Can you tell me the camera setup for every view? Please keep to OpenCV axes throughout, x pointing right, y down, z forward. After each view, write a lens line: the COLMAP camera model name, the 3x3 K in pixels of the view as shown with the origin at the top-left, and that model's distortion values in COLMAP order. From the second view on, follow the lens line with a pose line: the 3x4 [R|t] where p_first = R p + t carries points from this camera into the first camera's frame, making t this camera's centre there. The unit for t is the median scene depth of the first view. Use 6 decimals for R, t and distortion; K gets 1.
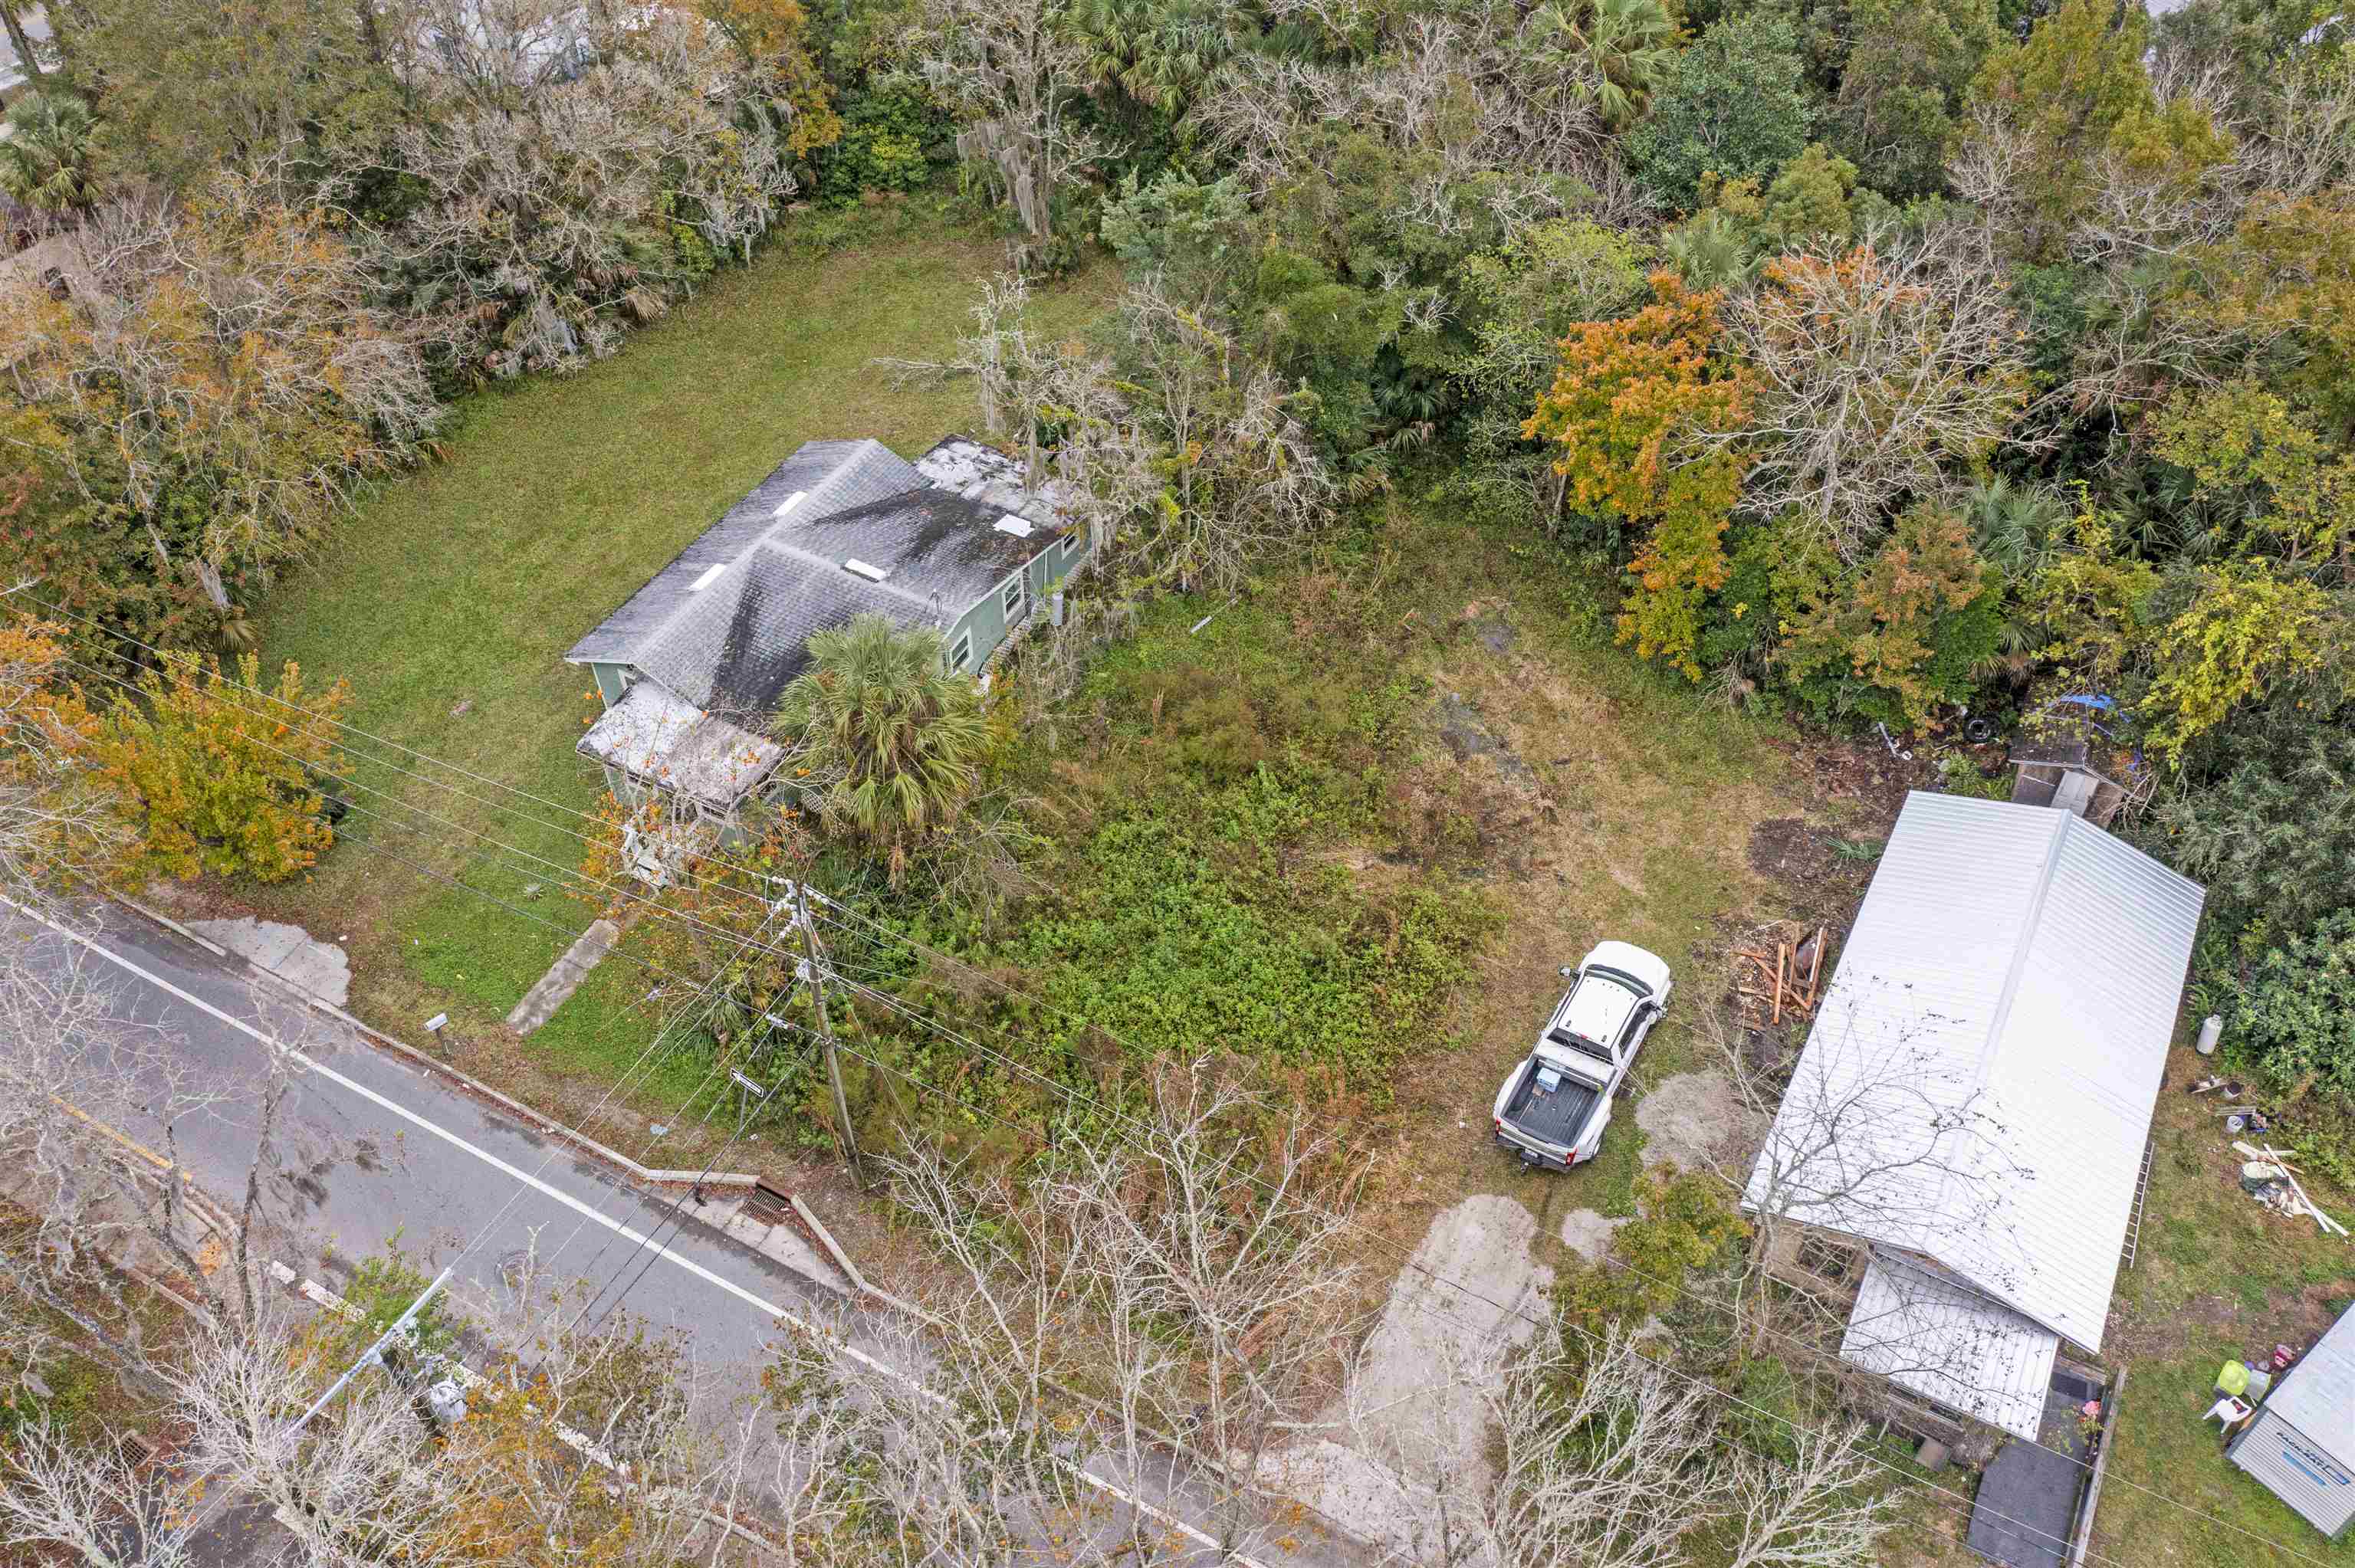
lens RADIAL K [[1868.8, 0, 1177.5], [0, 1868.8, 784.0], [0, 0, 1]] dist [-0.026079, -0.003083]
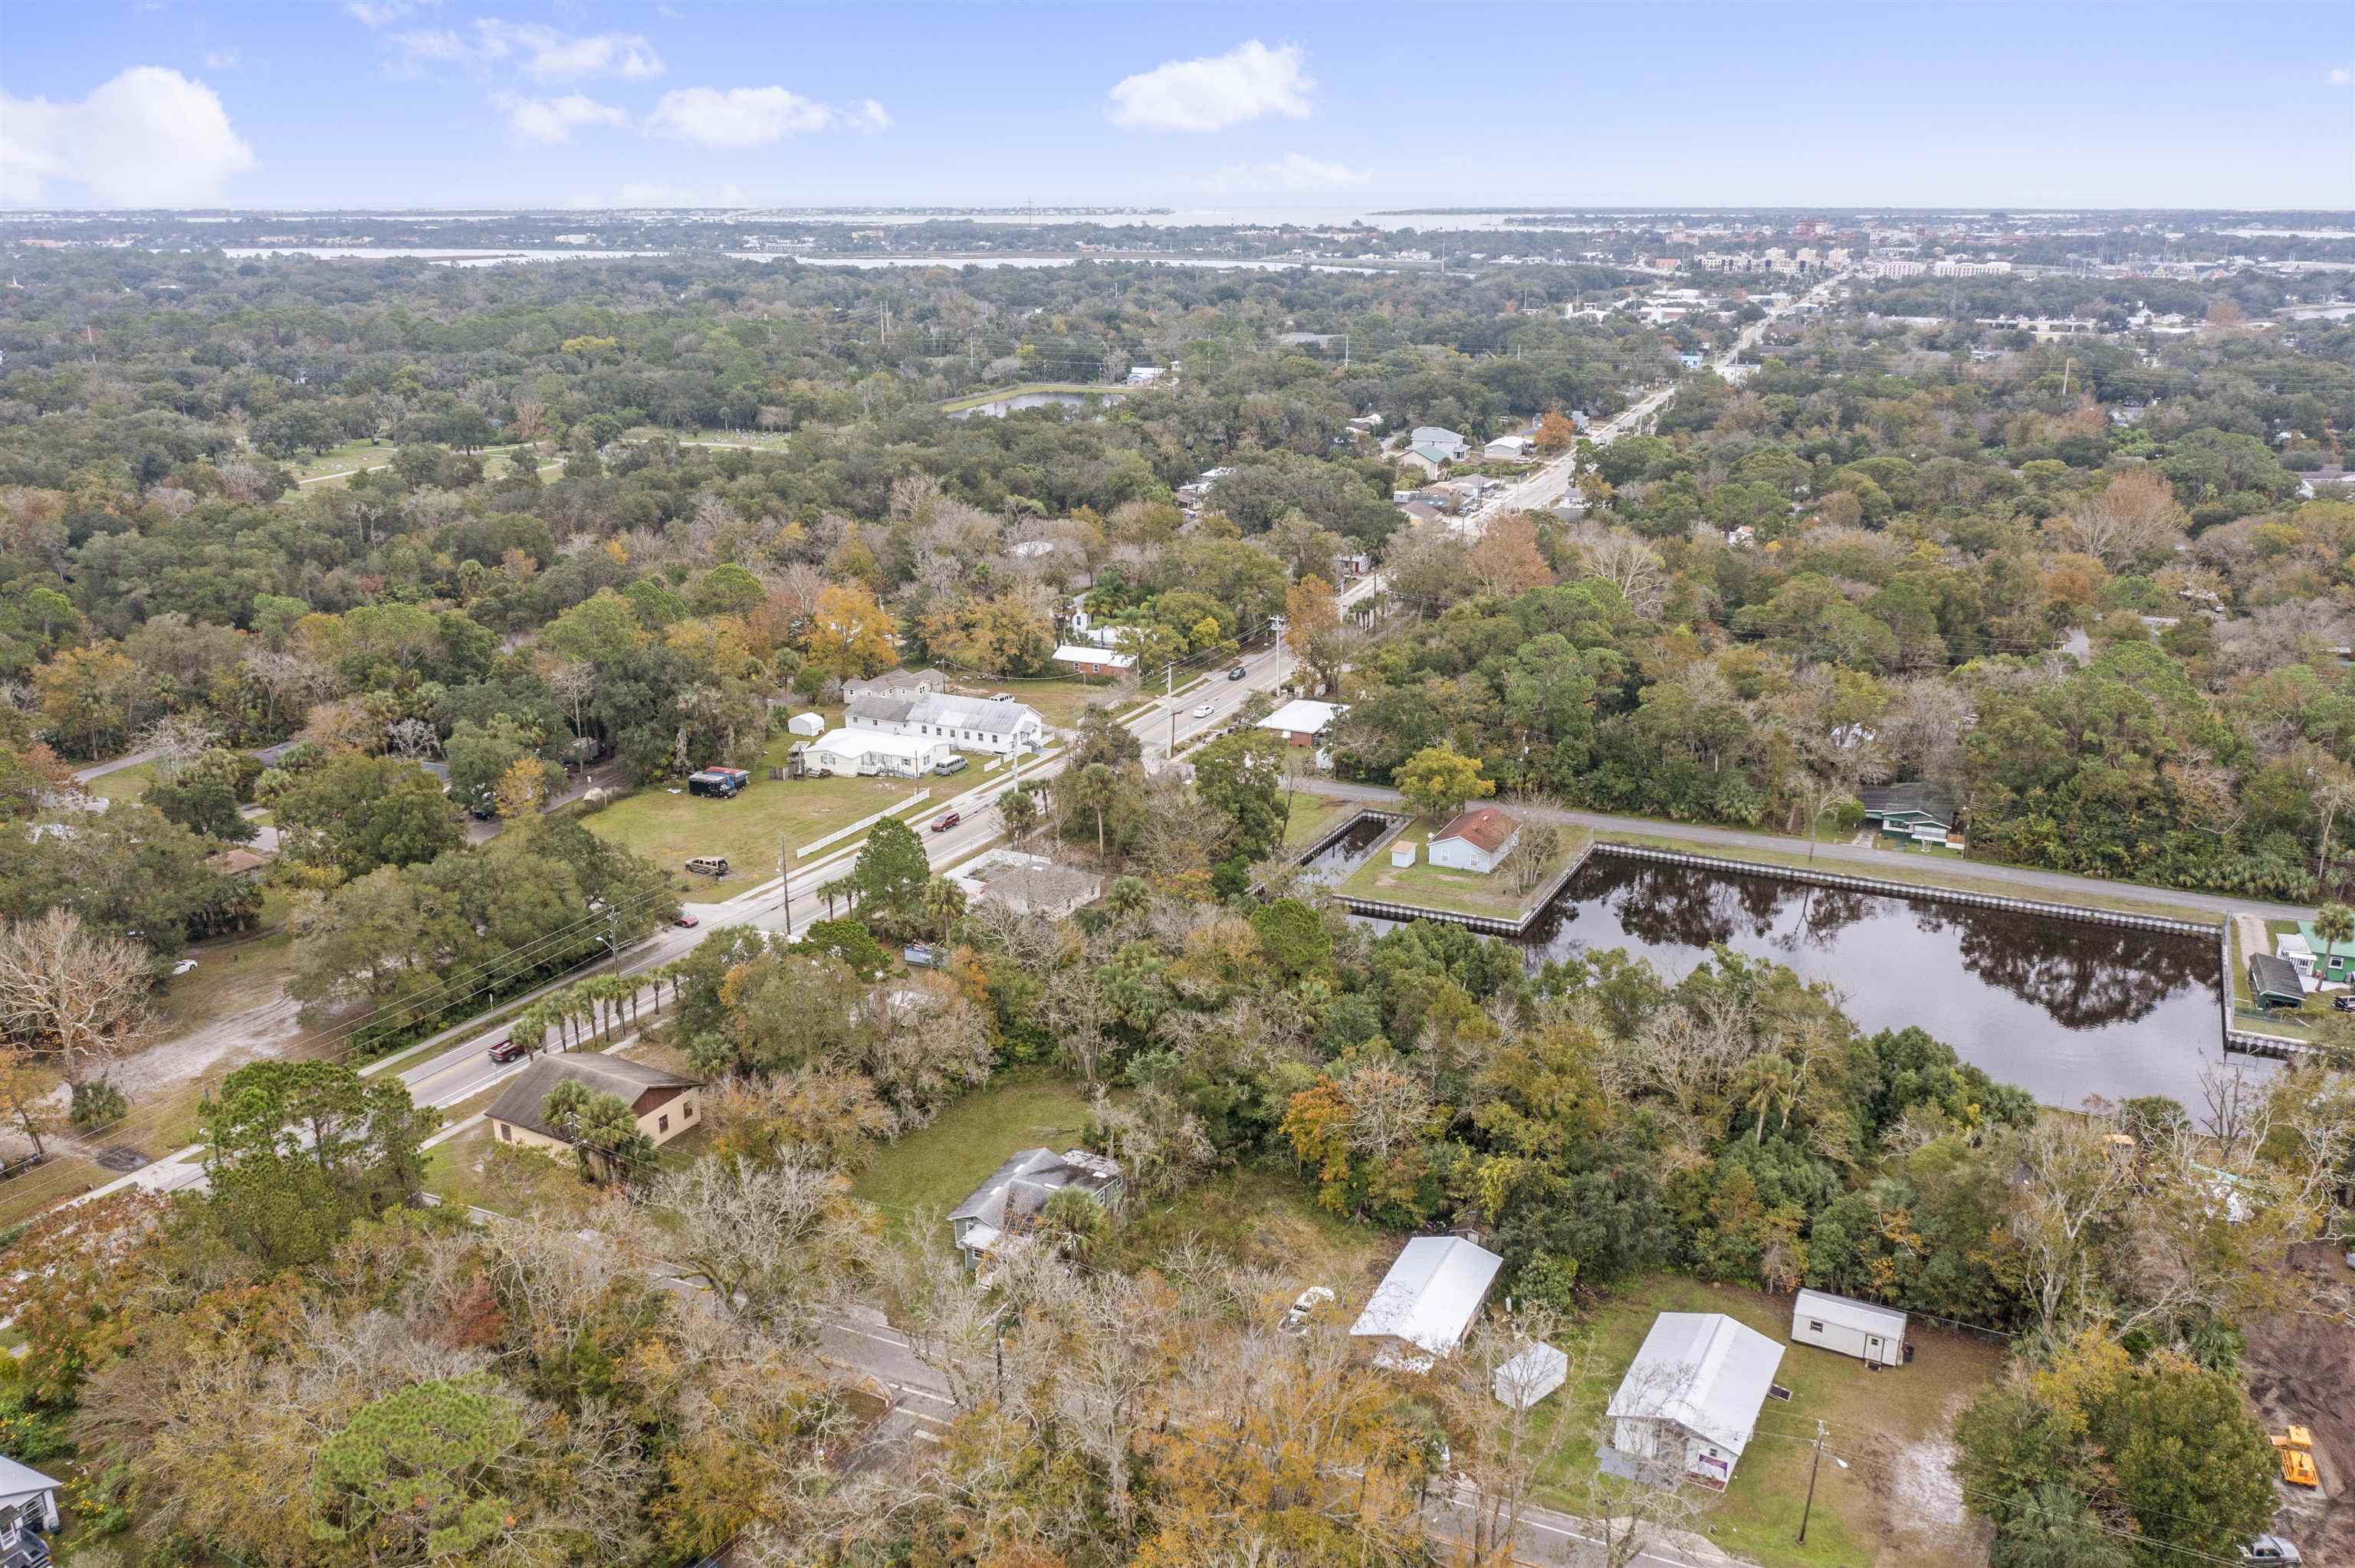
lens RADIAL K [[1868.8, 0, 1177.5], [0, 1868.8, 784.0], [0, 0, 1]] dist [-0.026079, -0.003083]
pose [[0.997658, -0.013781, 0.066991, -0.150030], [0.043240, 0.885992, -0.461680, 0.623161], [-0.052991, 0.463496, 0.884513, -1.694952]]
